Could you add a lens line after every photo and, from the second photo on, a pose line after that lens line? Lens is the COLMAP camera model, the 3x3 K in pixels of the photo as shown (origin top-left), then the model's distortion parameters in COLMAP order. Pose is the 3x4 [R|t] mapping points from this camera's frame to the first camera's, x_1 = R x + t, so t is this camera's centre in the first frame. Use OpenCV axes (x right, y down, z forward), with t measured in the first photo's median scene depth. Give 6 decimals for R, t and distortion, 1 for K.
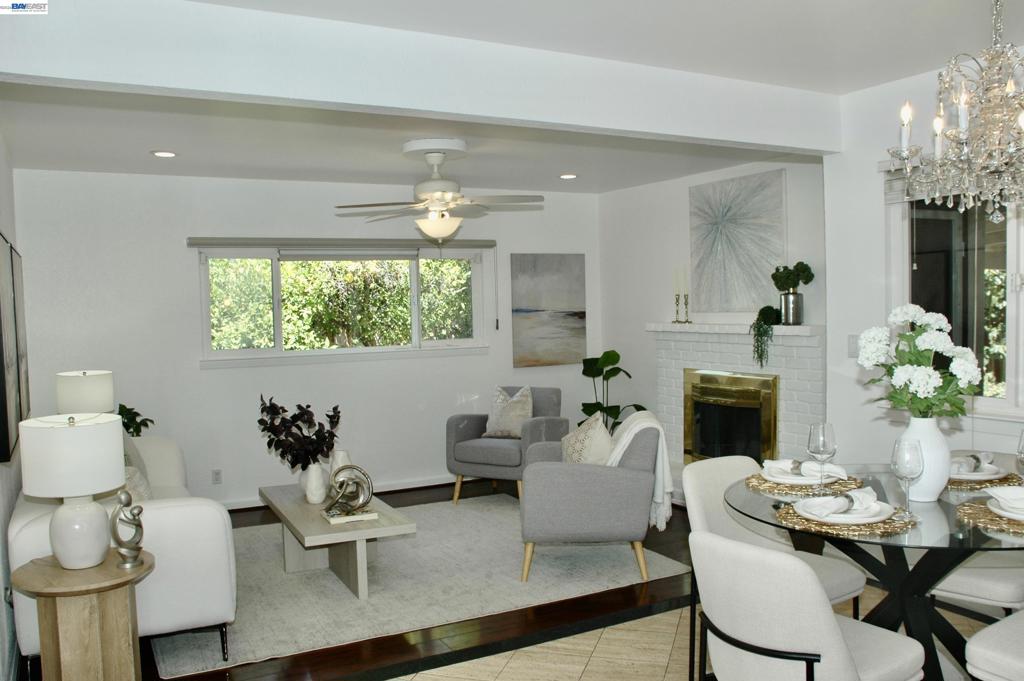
lens RADIAL K [[860.2, 0, 512.0], [0, 860.2, 340.5], [0, 0, 1]] dist [-0.104113, 0.011802]
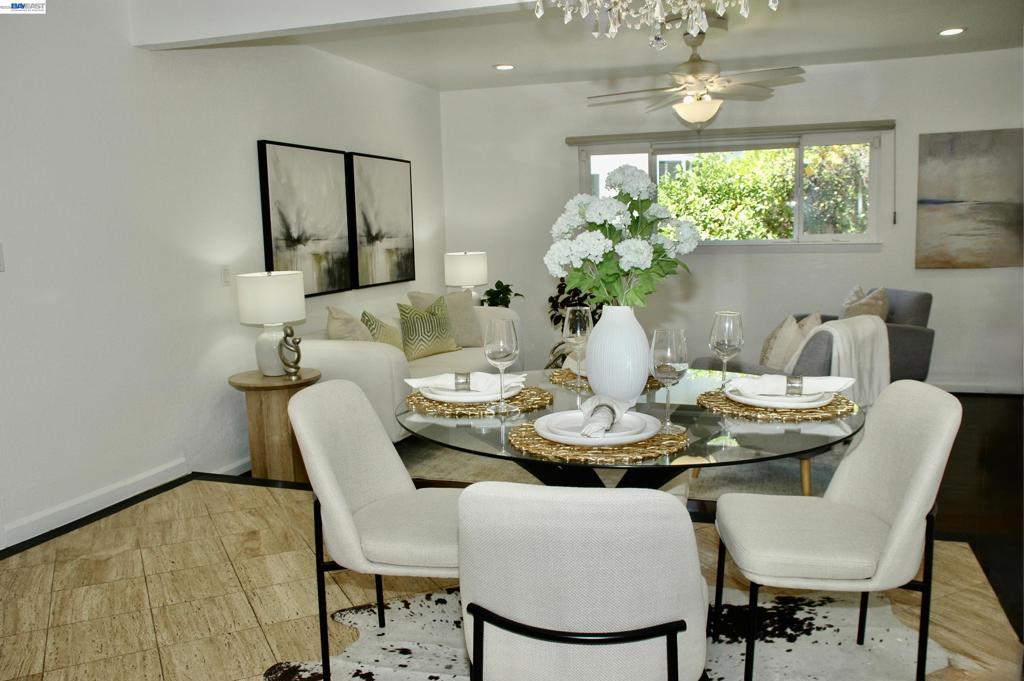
lens RADIAL K [[833.8, 0, 513.5], [0, 833.8, 339.7], [0, 0, 1]] dist [-0.067119, 0.122187]
pose [[0.686641, 0.108675, -0.718829, 0.402950], [-0.024363, 0.991648, 0.126648, 0.008722], [0.726589, -0.069449, 0.683554, 0.159239]]
